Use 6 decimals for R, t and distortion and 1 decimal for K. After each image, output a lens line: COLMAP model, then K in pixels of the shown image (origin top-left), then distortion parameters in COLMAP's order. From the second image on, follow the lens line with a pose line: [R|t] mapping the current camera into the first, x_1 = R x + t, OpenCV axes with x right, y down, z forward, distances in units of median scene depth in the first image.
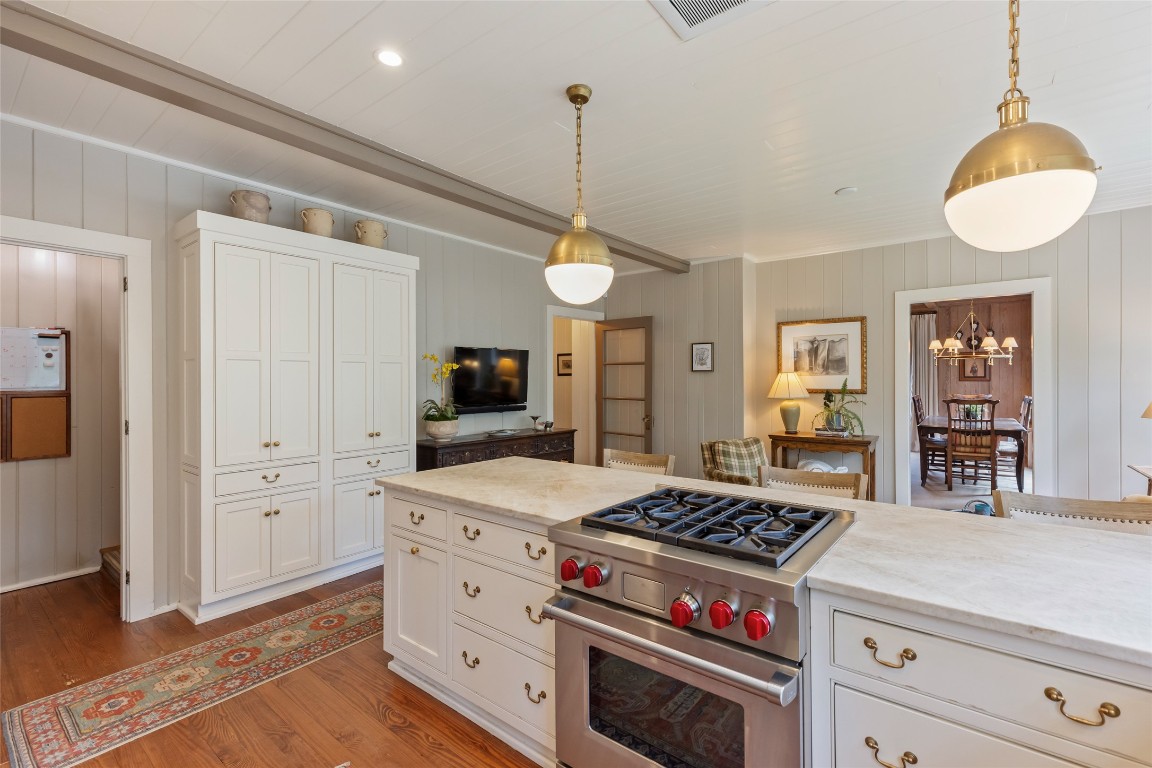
lens RADIAL K [[524.1, 0, 582.6], [0, 524.1, 383.4], [0, 0, 1]] dist [0.008875, 0.000649]
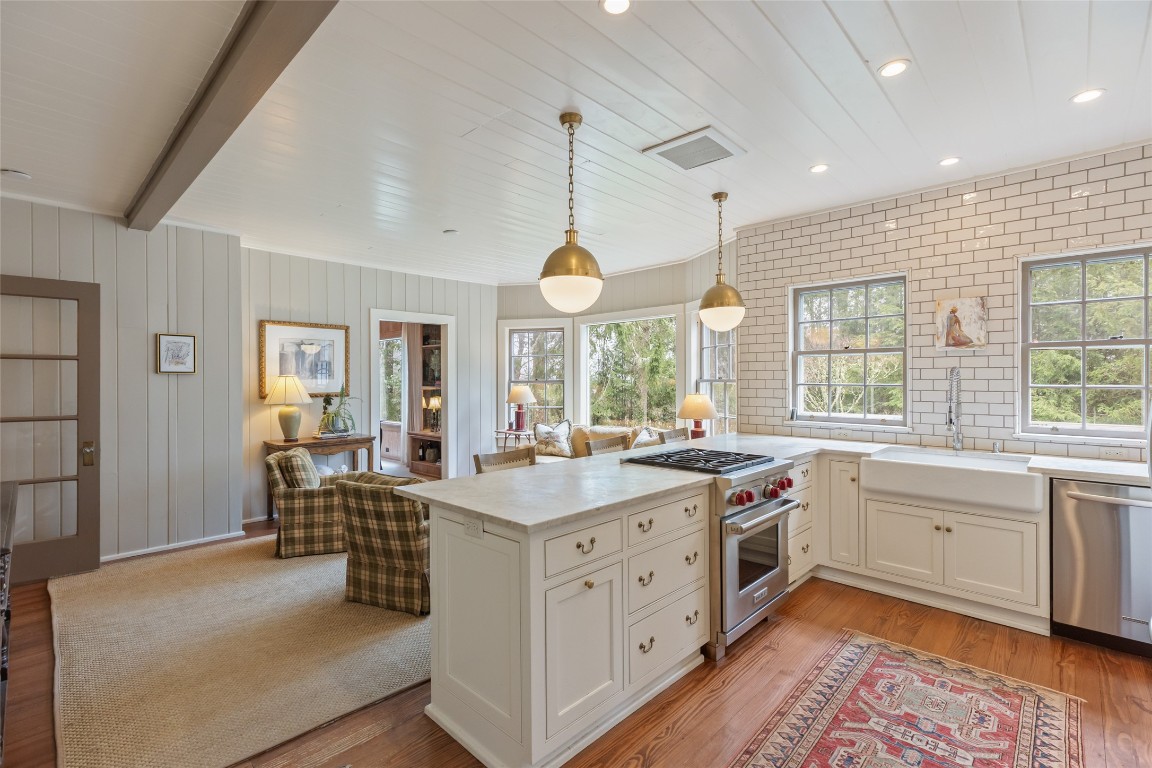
lens RADIAL K [[524.1, 0, 585.2], [0, 524.1, 378.5], [0, 0, 1]] dist [0.008875, 0.000649]
pose [[0.083998, 0.006204, 0.996447, -0.508385], [0.010403, 0.999921, -0.007102, -0.004414], [-0.996412, 0.010963, 0.083926, 0.404860]]
